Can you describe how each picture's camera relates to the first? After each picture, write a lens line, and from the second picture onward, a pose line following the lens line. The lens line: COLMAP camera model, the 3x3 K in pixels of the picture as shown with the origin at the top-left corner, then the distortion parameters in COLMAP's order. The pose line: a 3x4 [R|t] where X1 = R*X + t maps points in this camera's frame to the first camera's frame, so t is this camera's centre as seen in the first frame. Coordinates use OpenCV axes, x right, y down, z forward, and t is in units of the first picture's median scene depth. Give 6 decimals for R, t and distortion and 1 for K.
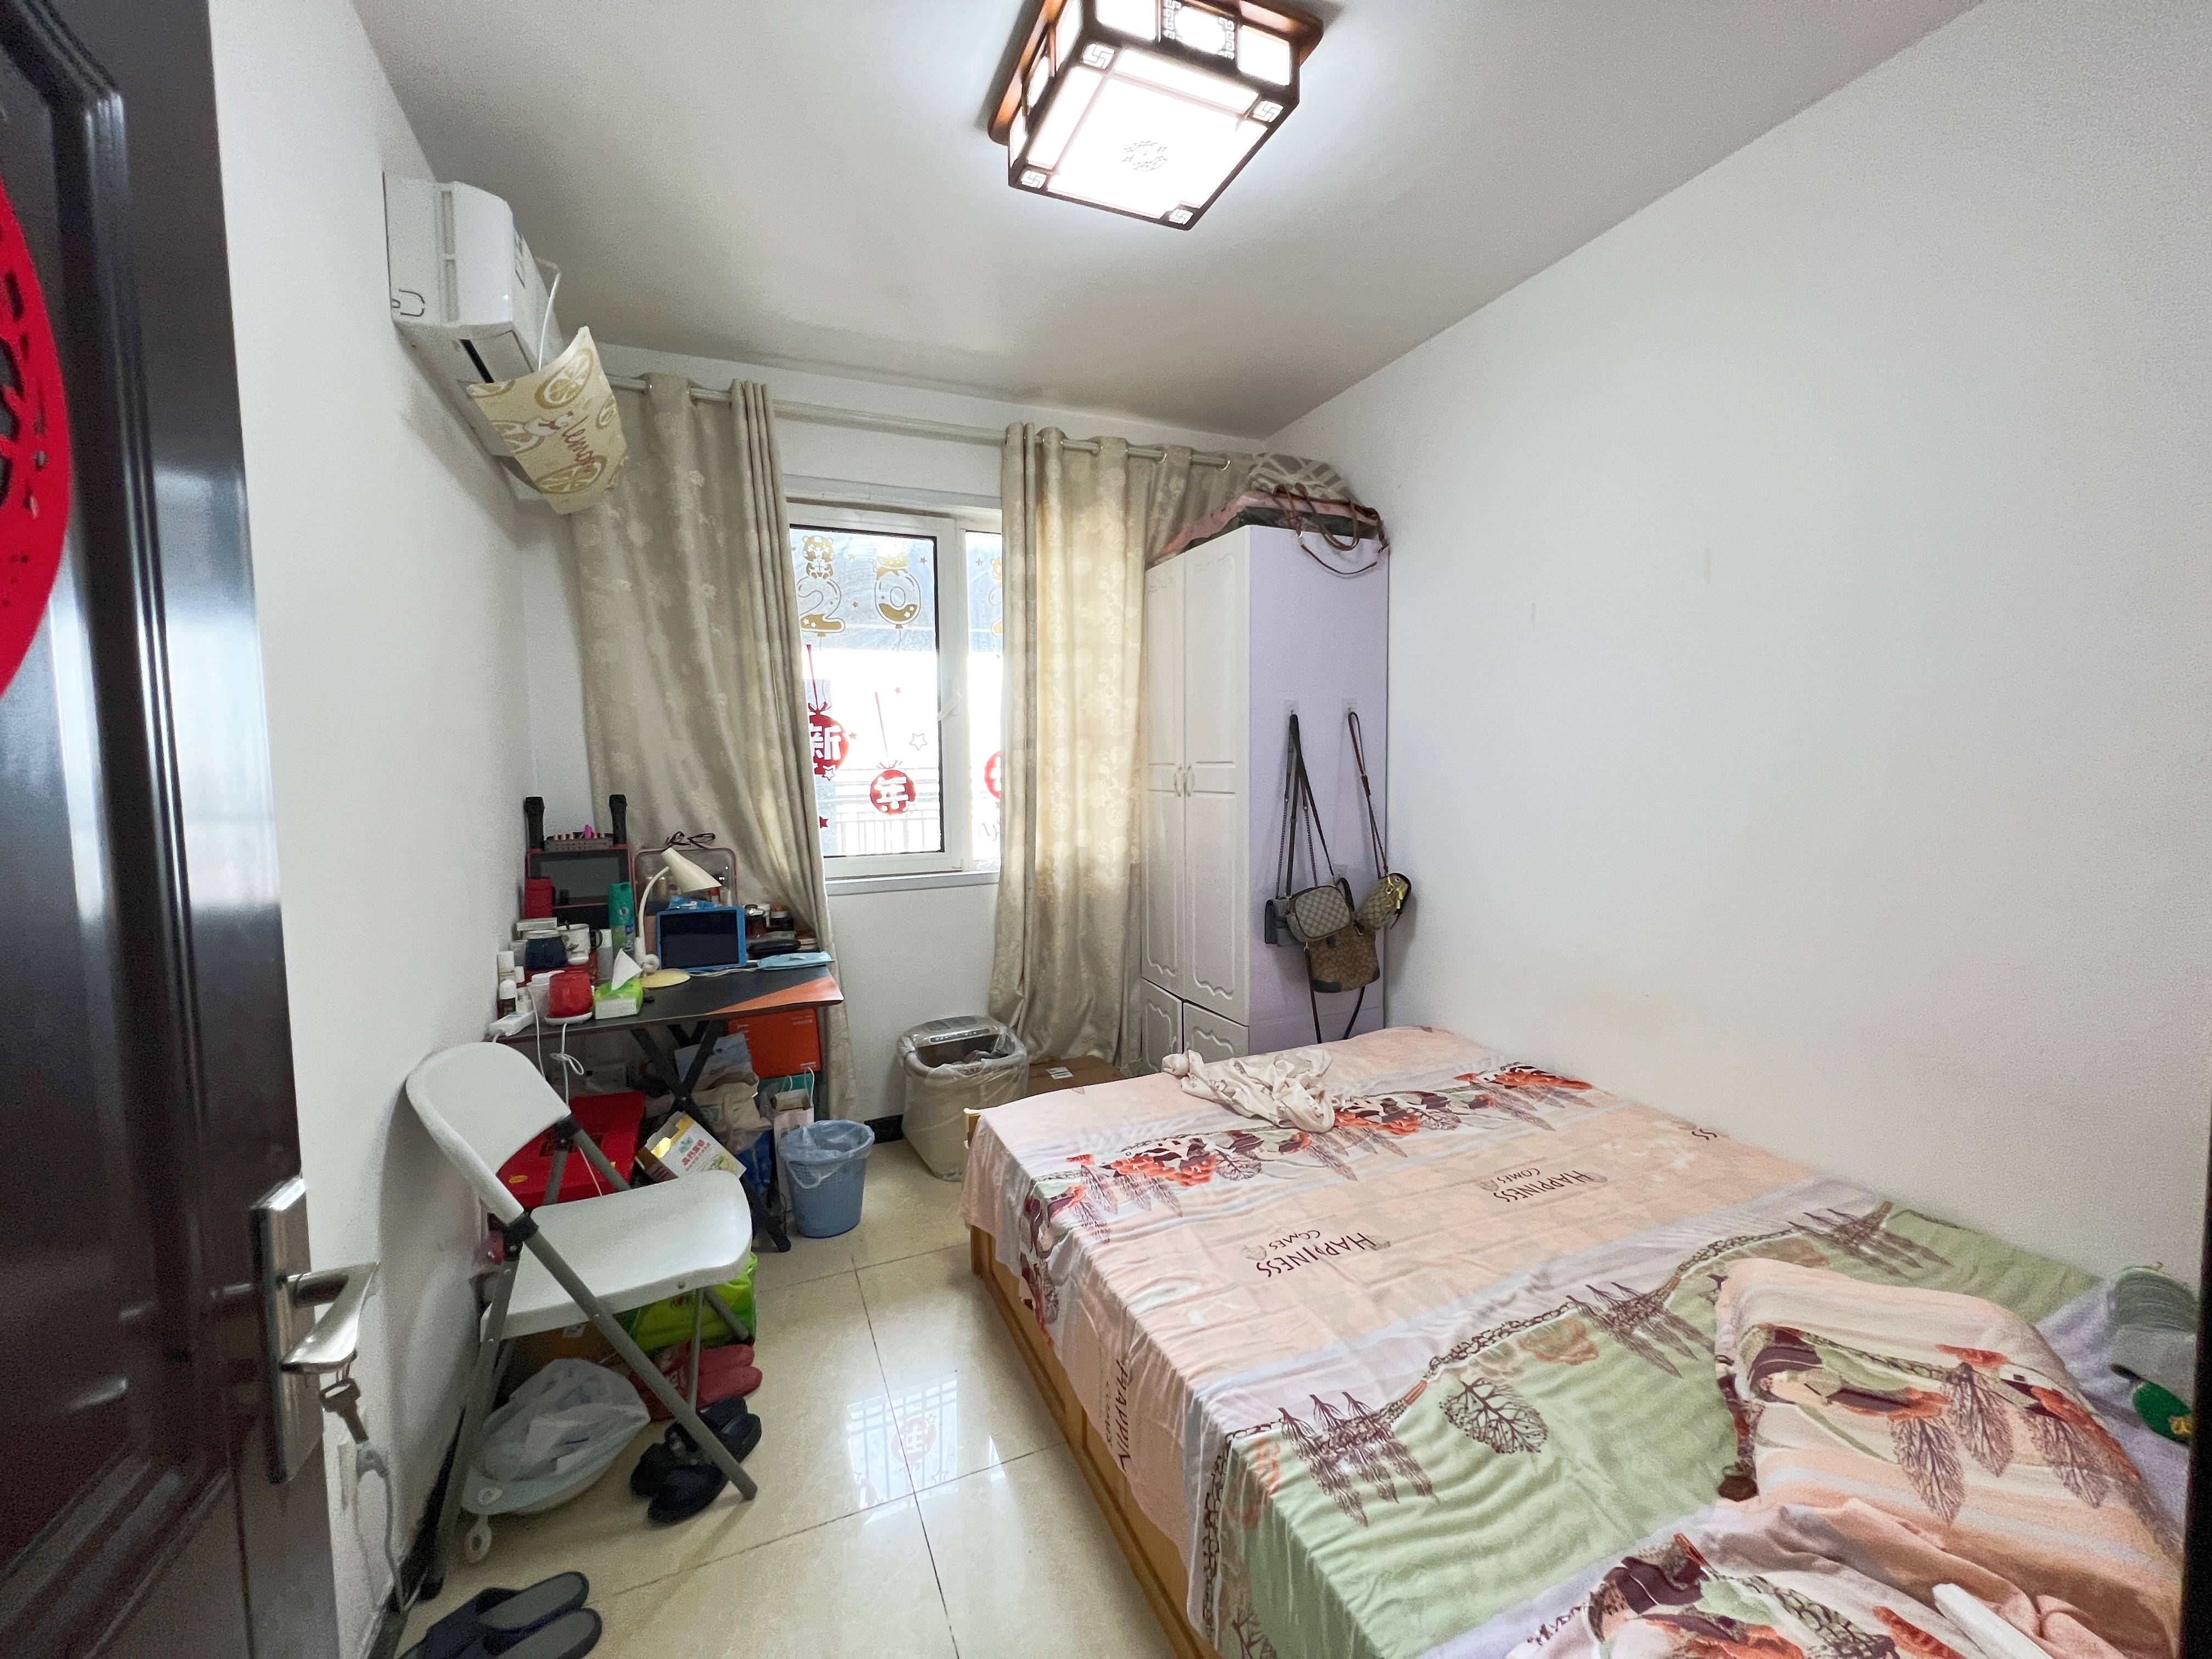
lens RADIAL K [[884.5, 0, 1106.4], [0, 884.5, 823.4], [0, 0, 1]] dist [-0.001793, 0.000771]
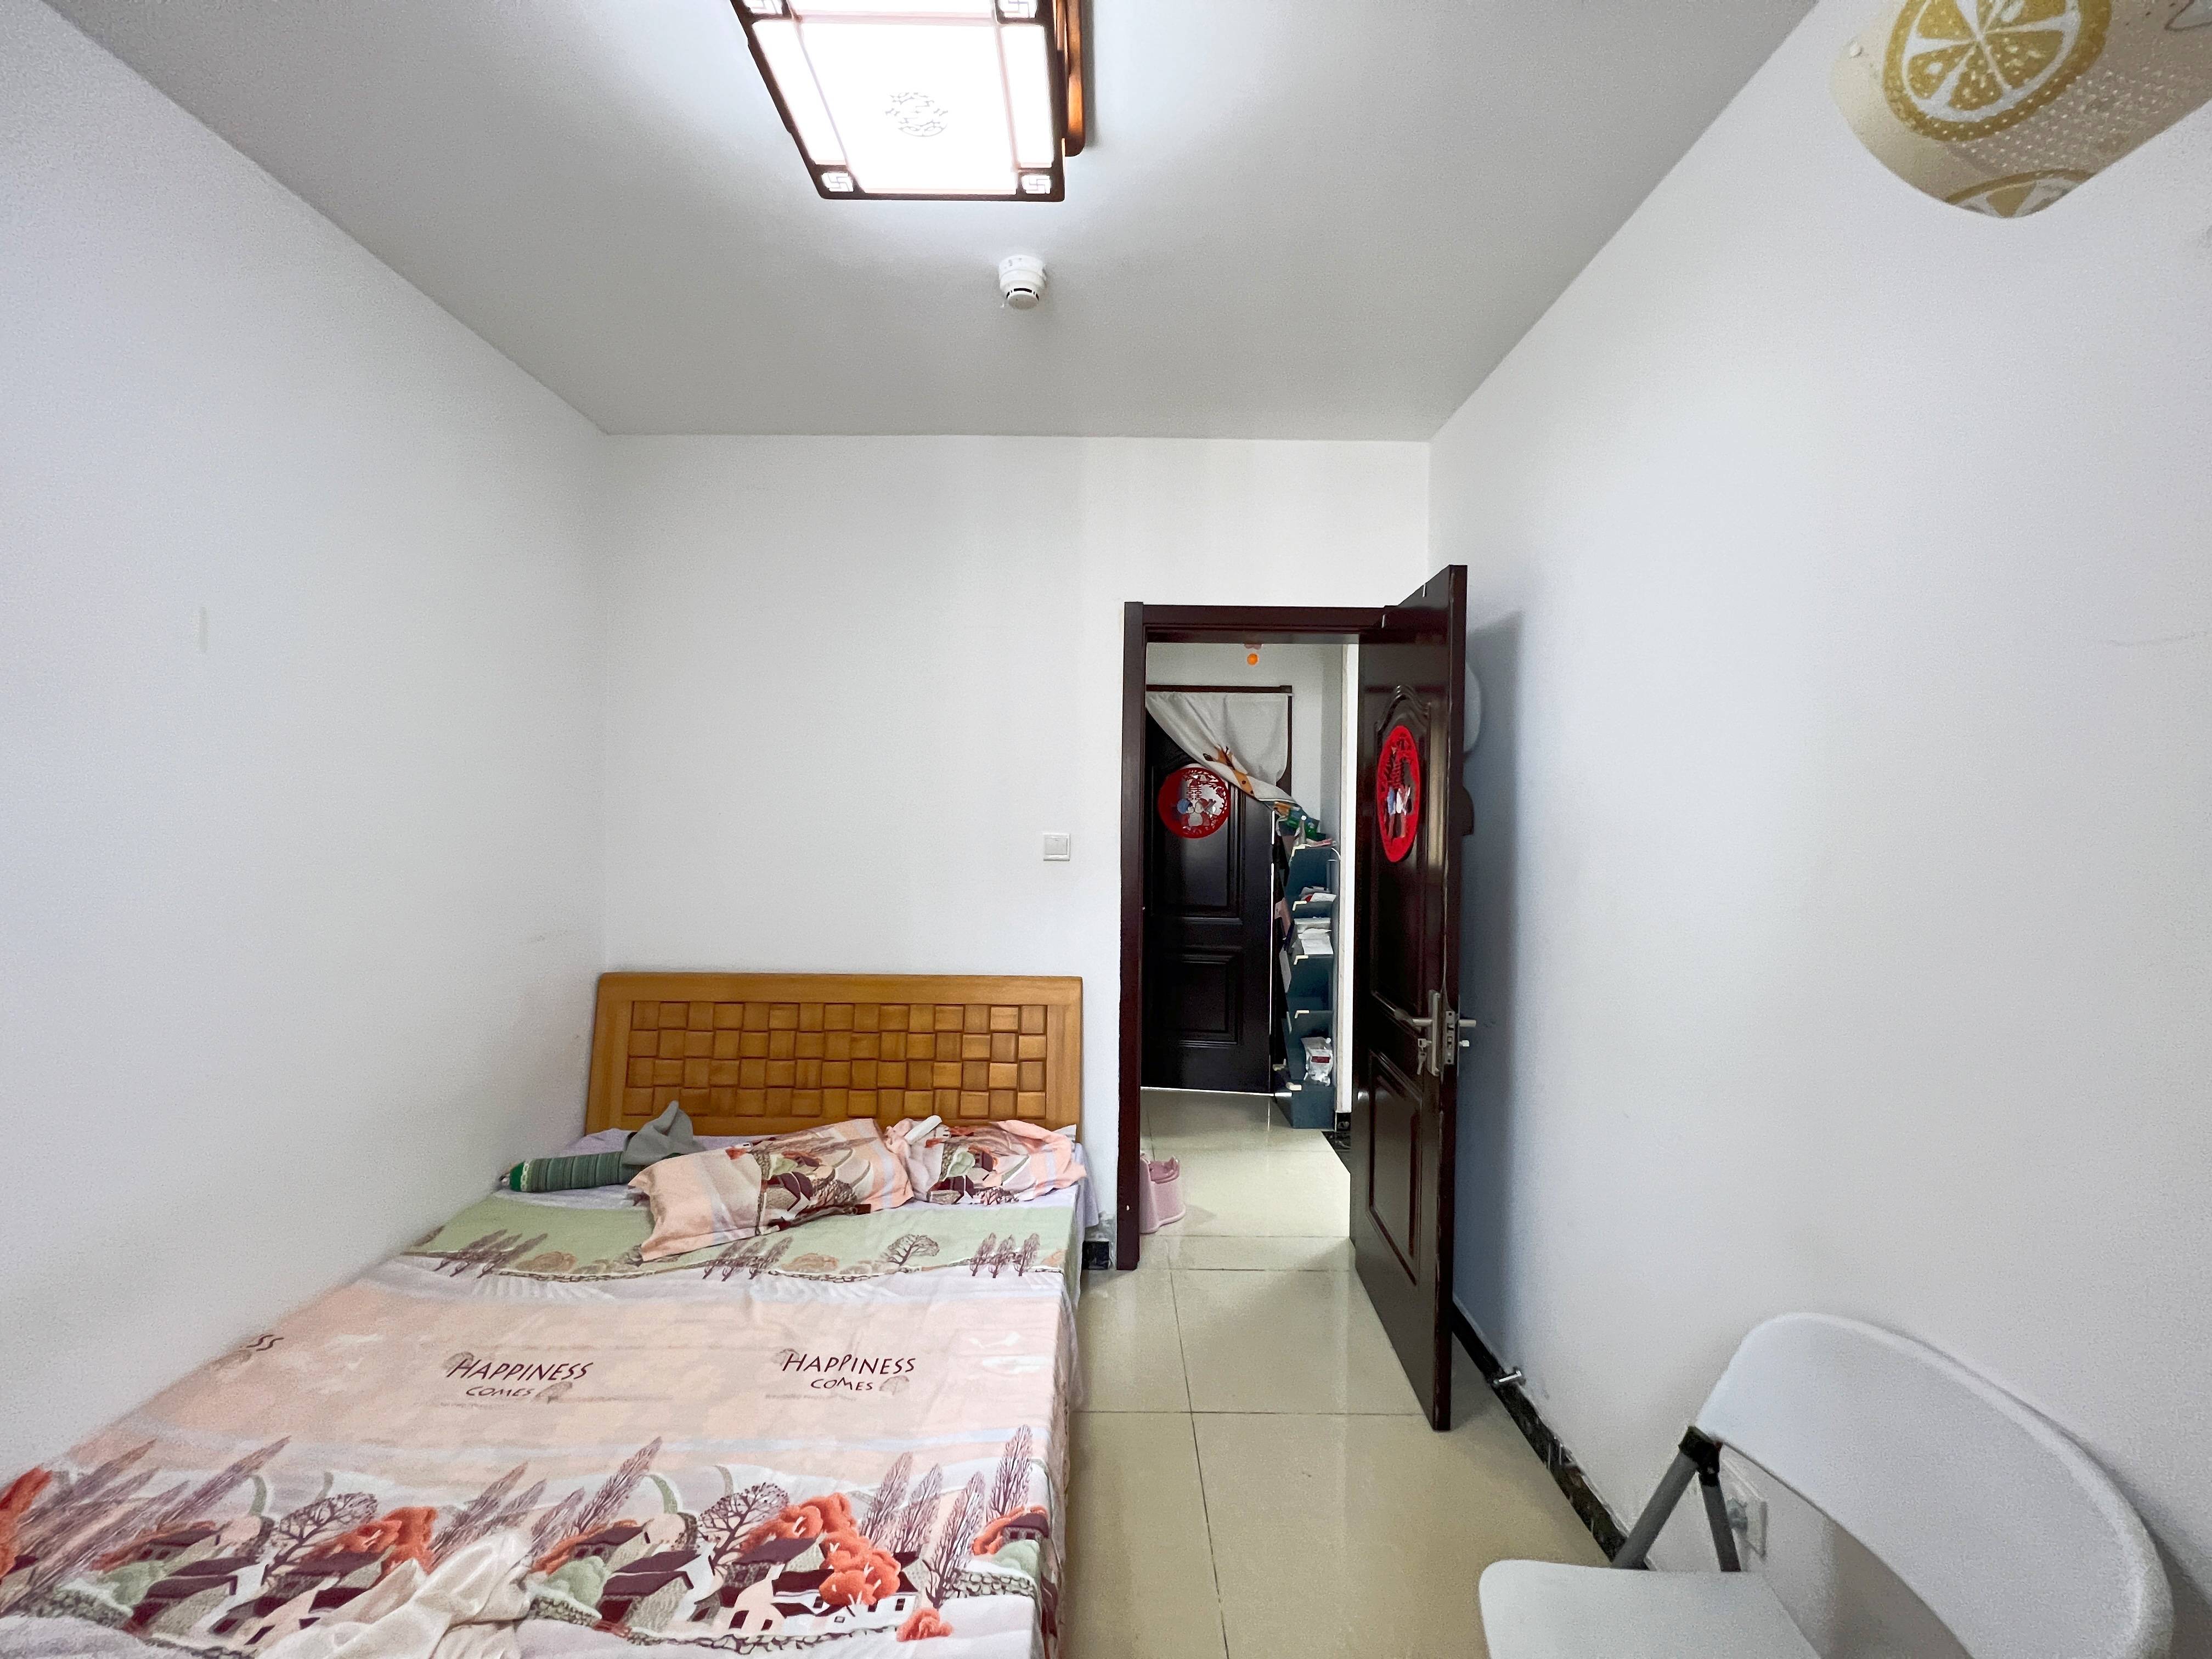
lens RADIAL K [[884.5, 0, 1106.1], [0, 884.5, 828.3], [0, 0, 1]] dist [-0.001793, 0.000771]
pose [[-0.919432, 0.002102, 0.393243, -0.375240], [0.031968, 0.997076, 0.069413, -0.159536], [-0.391948, 0.076392, -0.916810, 1.536138]]
